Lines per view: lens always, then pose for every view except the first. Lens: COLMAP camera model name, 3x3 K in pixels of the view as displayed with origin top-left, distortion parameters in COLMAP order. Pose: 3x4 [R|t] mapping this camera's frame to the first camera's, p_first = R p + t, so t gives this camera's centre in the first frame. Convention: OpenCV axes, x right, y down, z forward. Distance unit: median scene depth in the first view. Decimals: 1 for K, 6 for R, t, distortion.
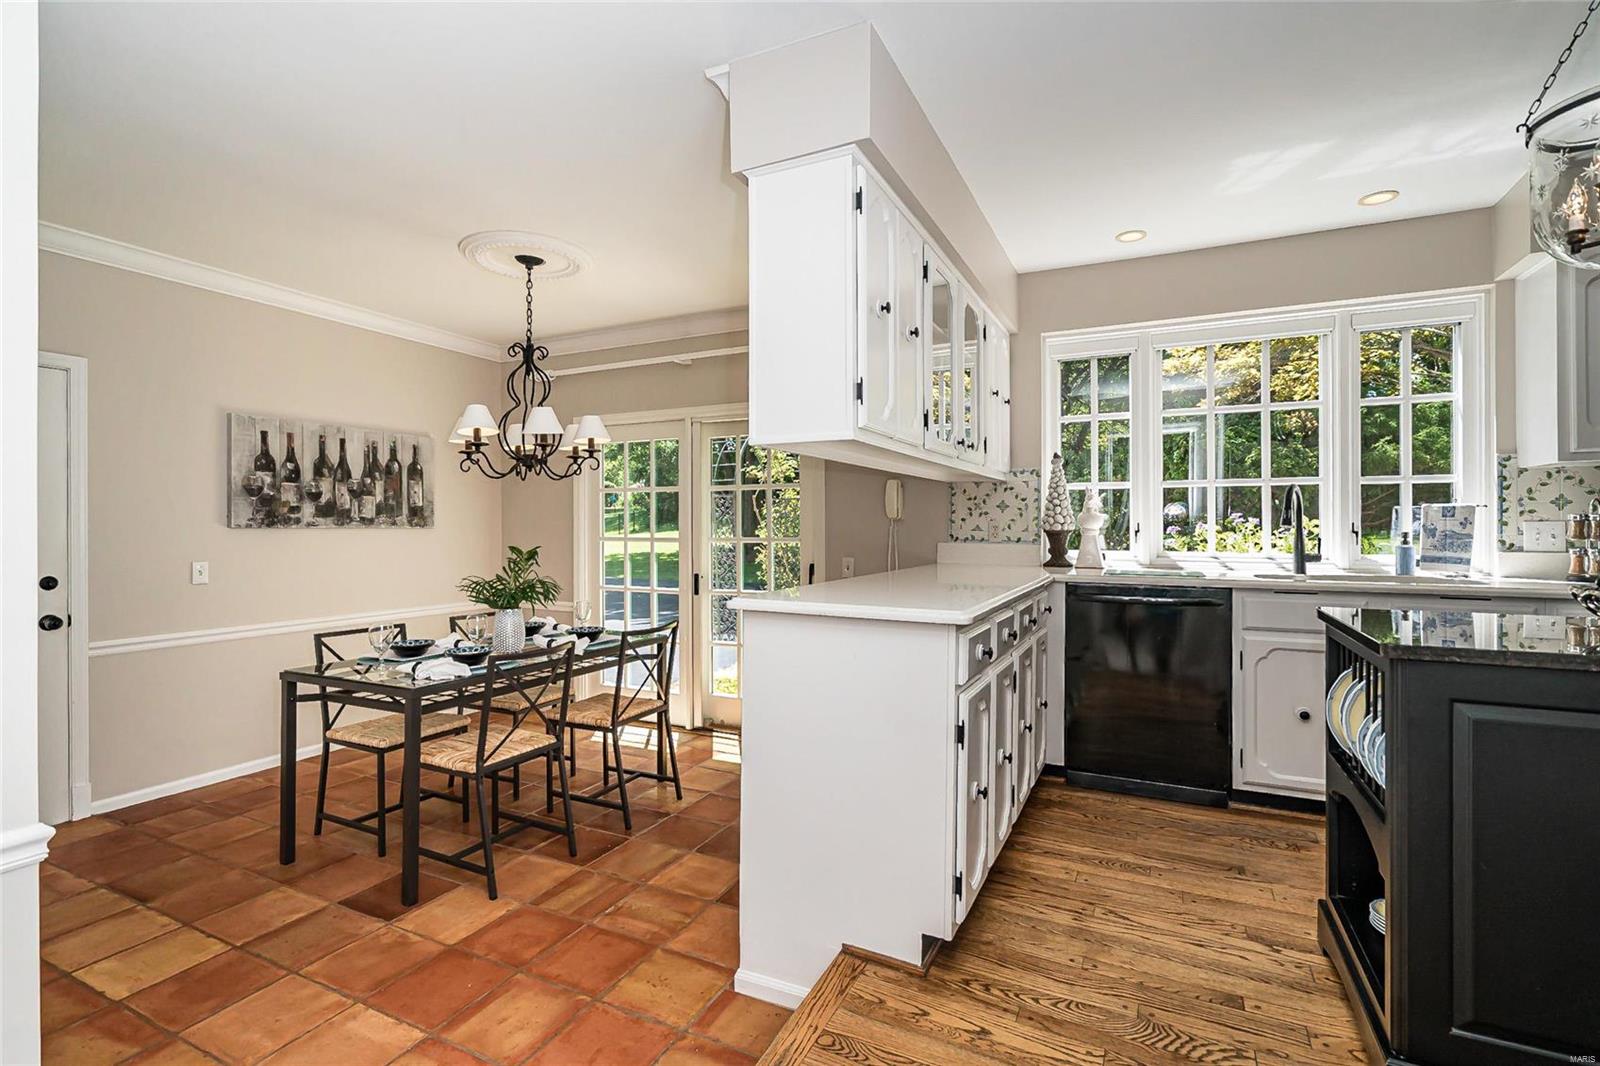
lens RADIAL K [[718.8, 0, 827.3], [0, 718.8, 522.3], [0, 0, 1]] dist [0.011617, -0.001341]
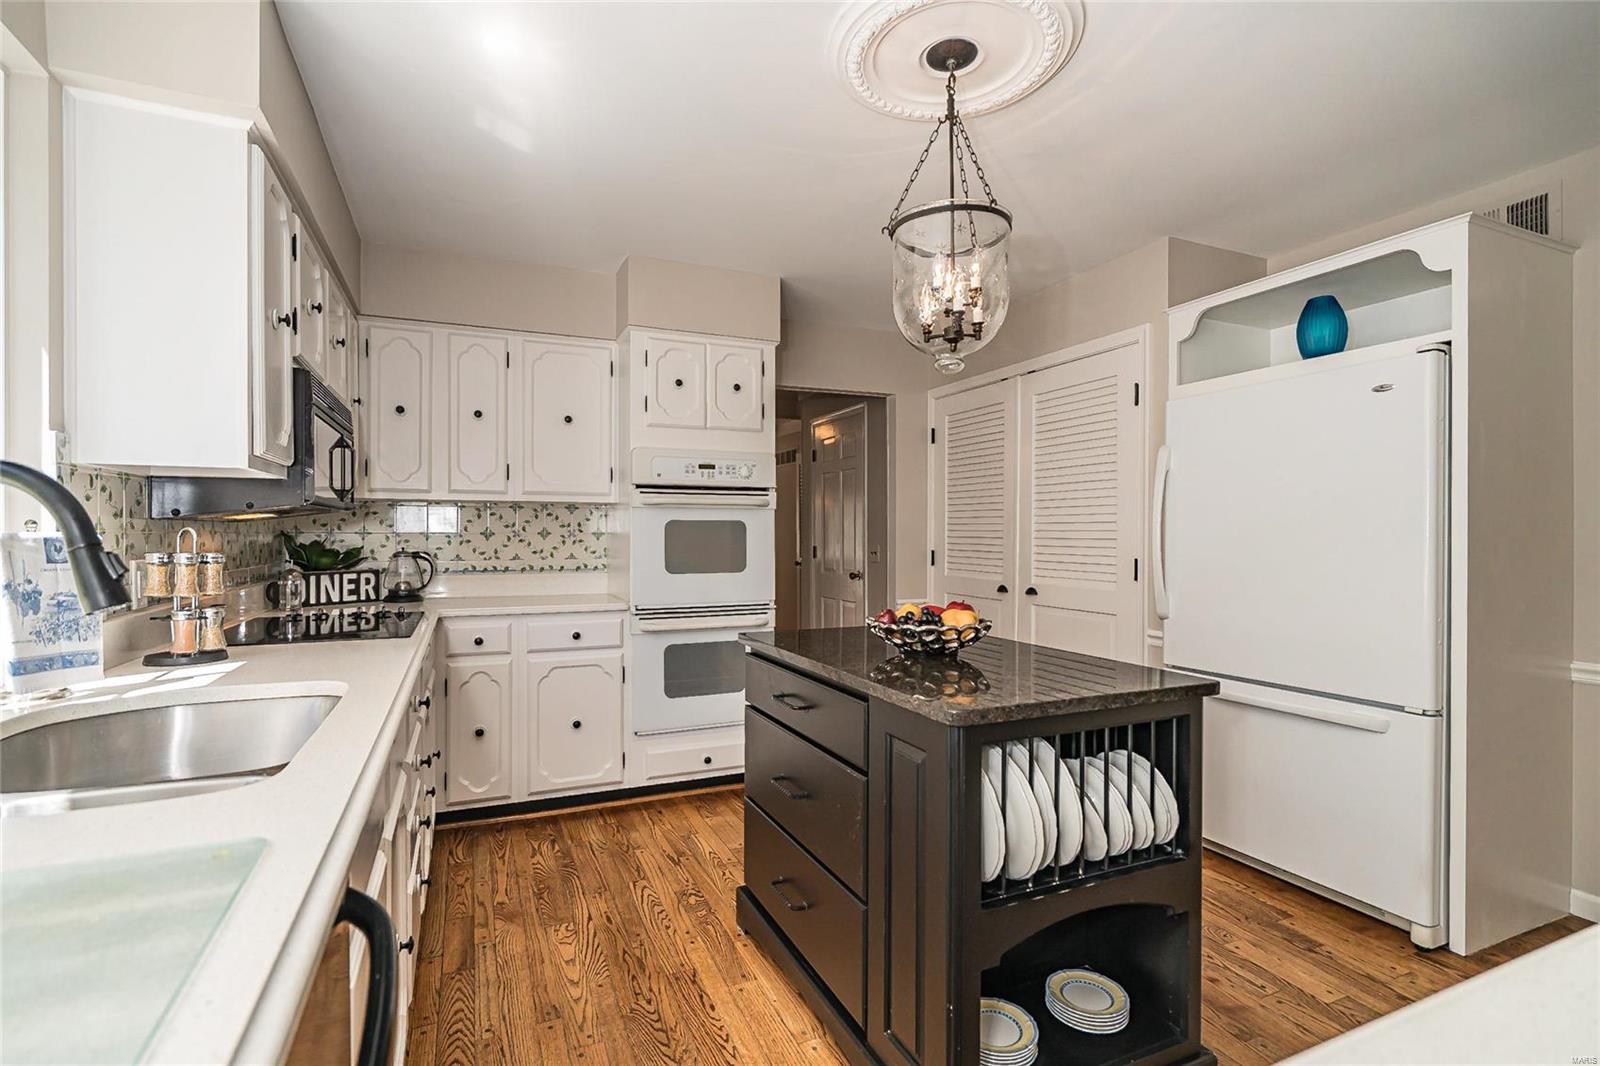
lens RADIAL K [[741.3, 0, 800.6], [0, 741.3, 526.1], [0, 0, 1]] dist [-0.001102, 0.000134]
pose [[-0.748082, 0.006728, 0.663572, 0.194436], [-0.002104, 0.999920, -0.012511, -0.021152], [-0.663603, -0.010755, -0.748008, 0.893298]]
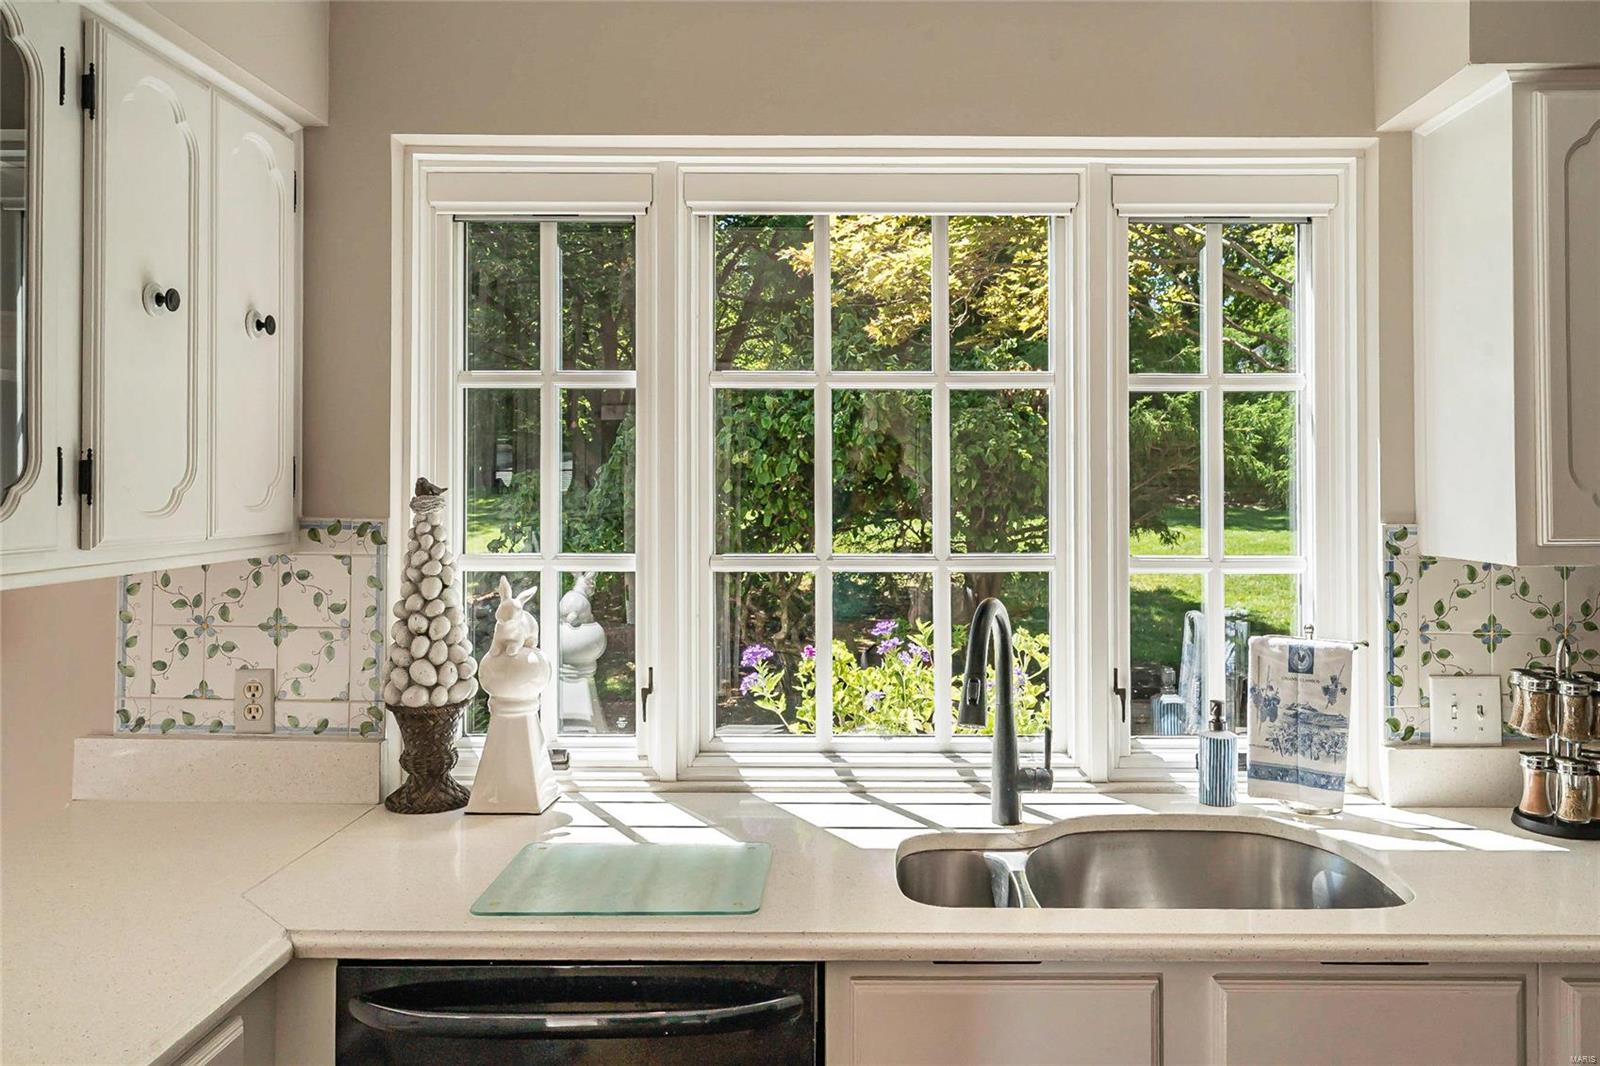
lens RADIAL K [[1182.0, 0, 870.1], [0, 1182.0, 471.9], [0, 0, 1]] dist [0.020775, -0.002793]
pose [[0.904325, 0.006580, 0.426794, 0.286429], [-0.001593, 0.999926, -0.012040, -0.099564], [-0.426841, 0.010208, 0.904269, 0.412579]]
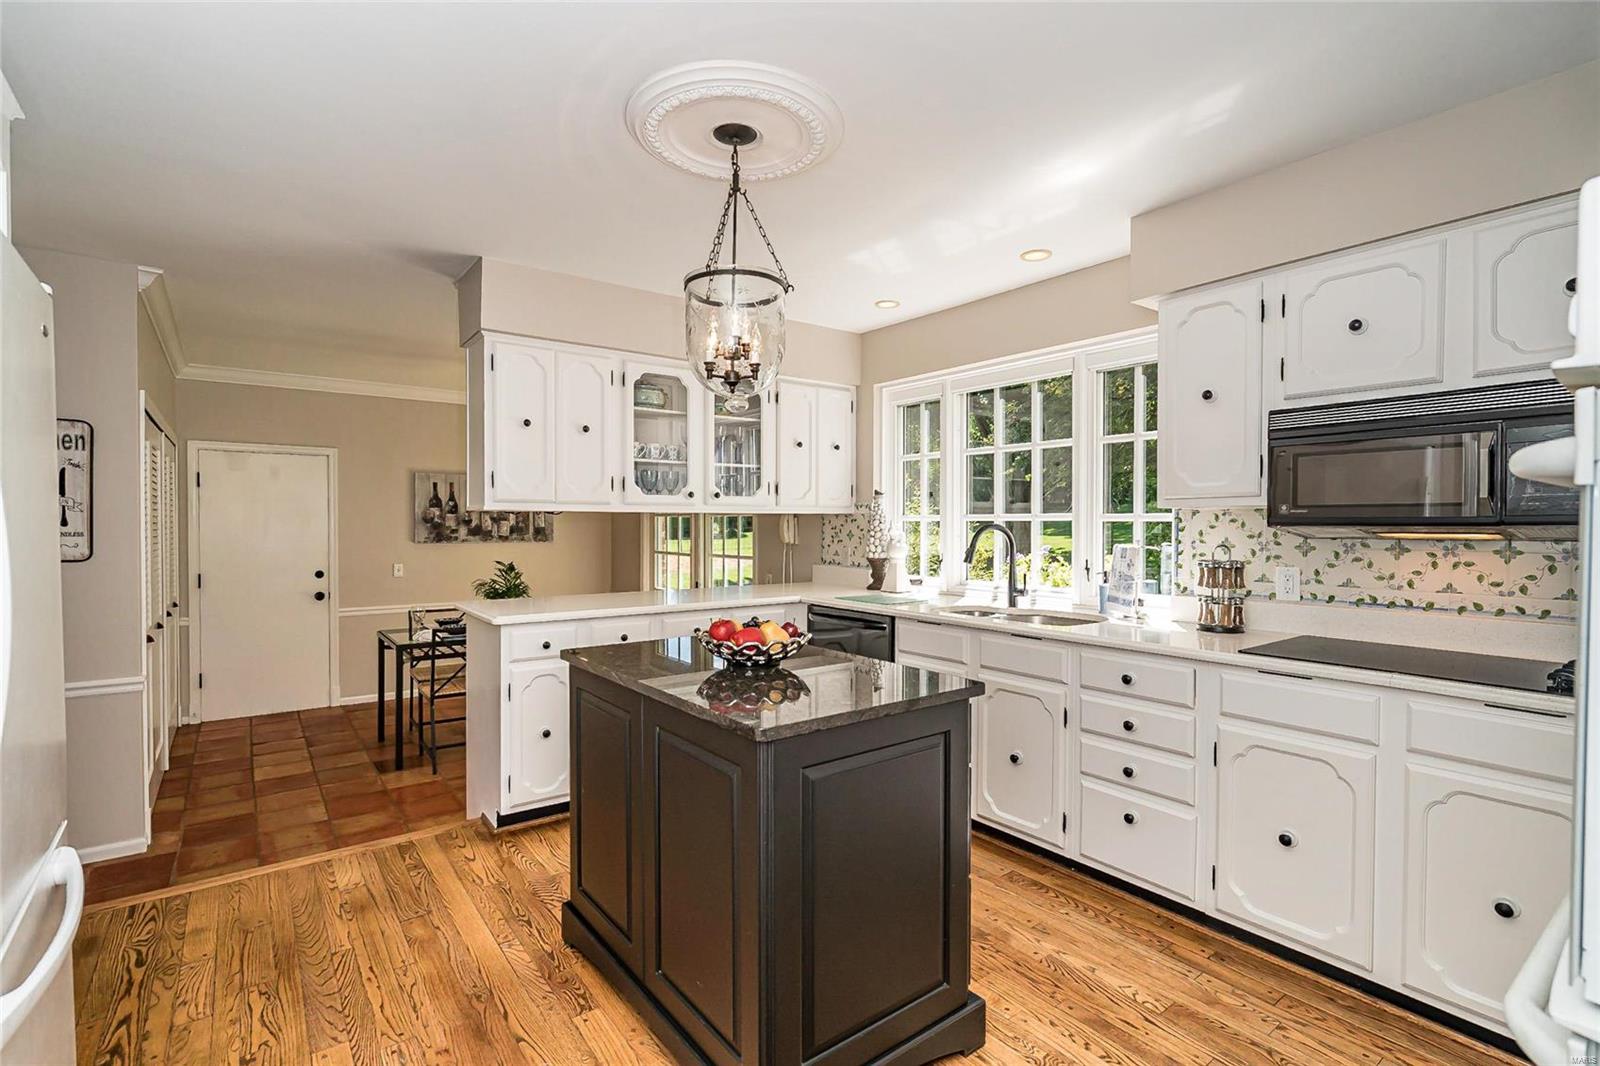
lens RADIAL K [[734.3, 0, 806.9], [0, 734.3, 527.5], [0, 0, 1]] dist [0.014639, 0.000094]
pose [[0.892123, 0.006503, -0.451746, 0.797580], [-0.003841, 0.999969, 0.006811, -0.047237], [0.451777, -0.004342, 0.892121, -0.096626]]
